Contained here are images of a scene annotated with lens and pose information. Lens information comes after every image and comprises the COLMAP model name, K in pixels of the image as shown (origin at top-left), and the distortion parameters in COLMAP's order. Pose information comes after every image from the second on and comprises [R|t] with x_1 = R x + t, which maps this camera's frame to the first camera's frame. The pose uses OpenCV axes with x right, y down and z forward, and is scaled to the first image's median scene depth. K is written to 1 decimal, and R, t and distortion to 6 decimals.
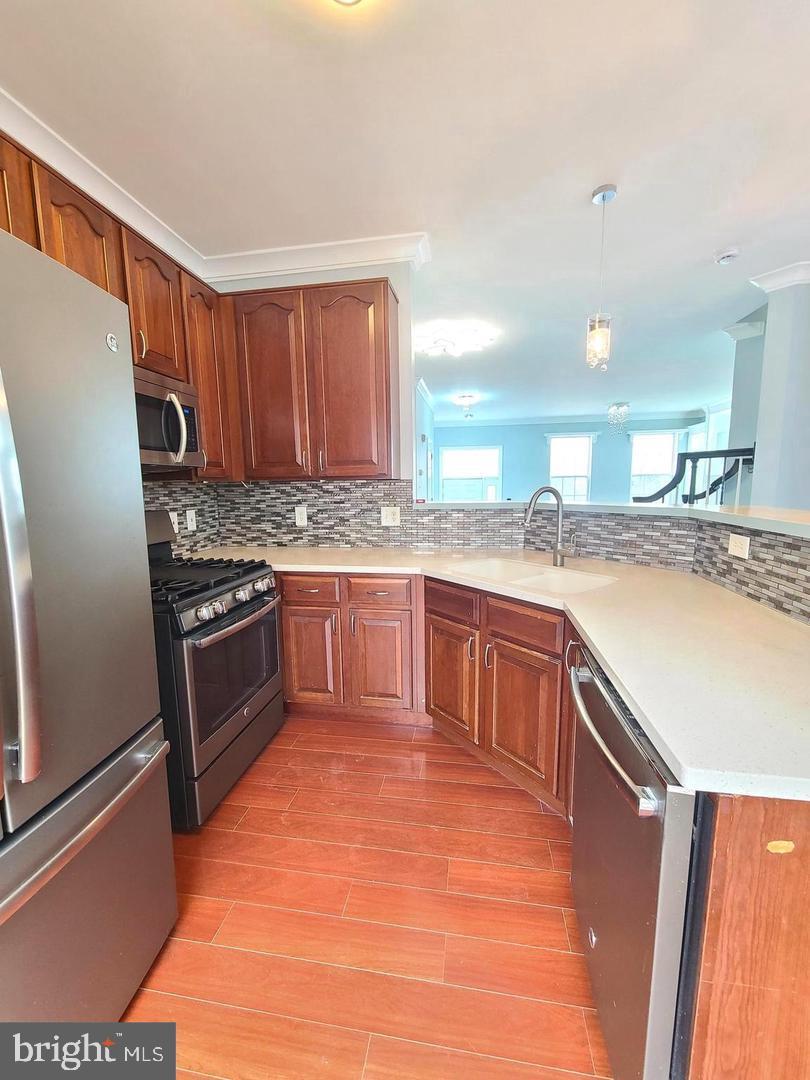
lens RADIAL K [[439.2, 0, 404.0], [0, 439.2, 550.2], [0, 0, 1]] dist [-0.000244, -0.001675]
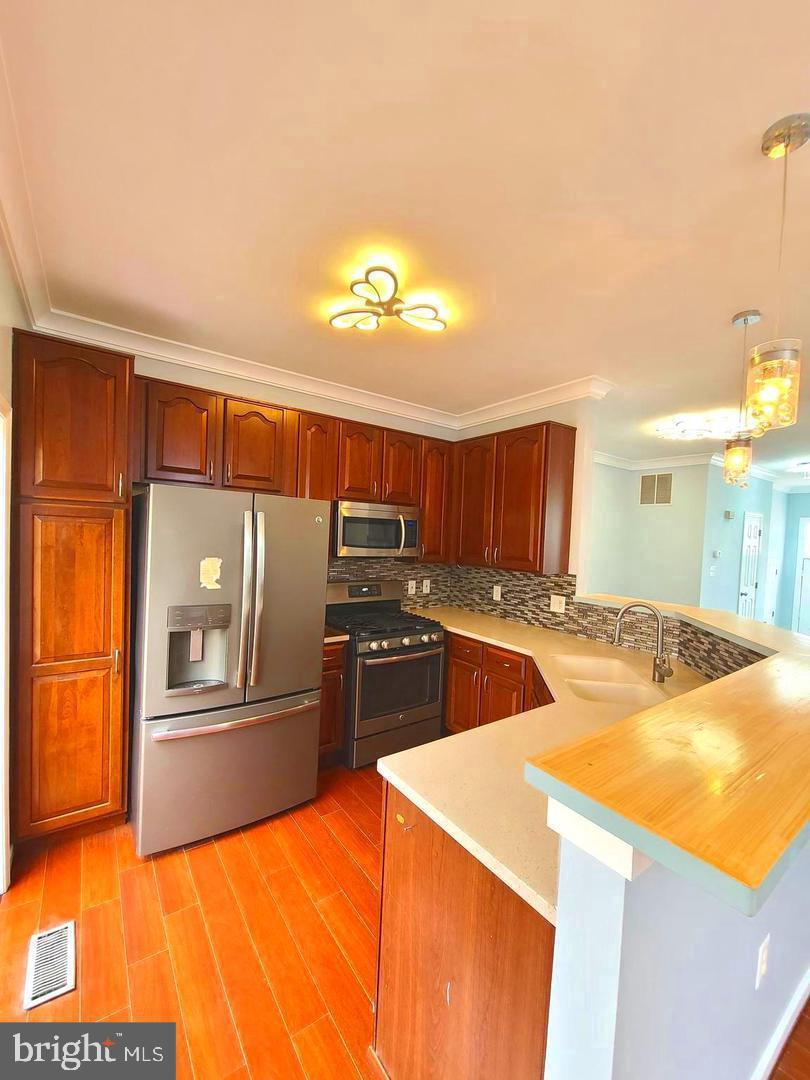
lens RADIAL K [[439.2, 0, 404.0], [0, 439.2, 550.2], [0, 0, 1]] dist [-0.000244, -0.001675]
pose [[0.703160, 0.066070, -0.707955, 0.488541], [-0.151518, 0.986727, -0.058405, -0.086480], [0.694700, 0.148336, 0.703838, -0.119795]]
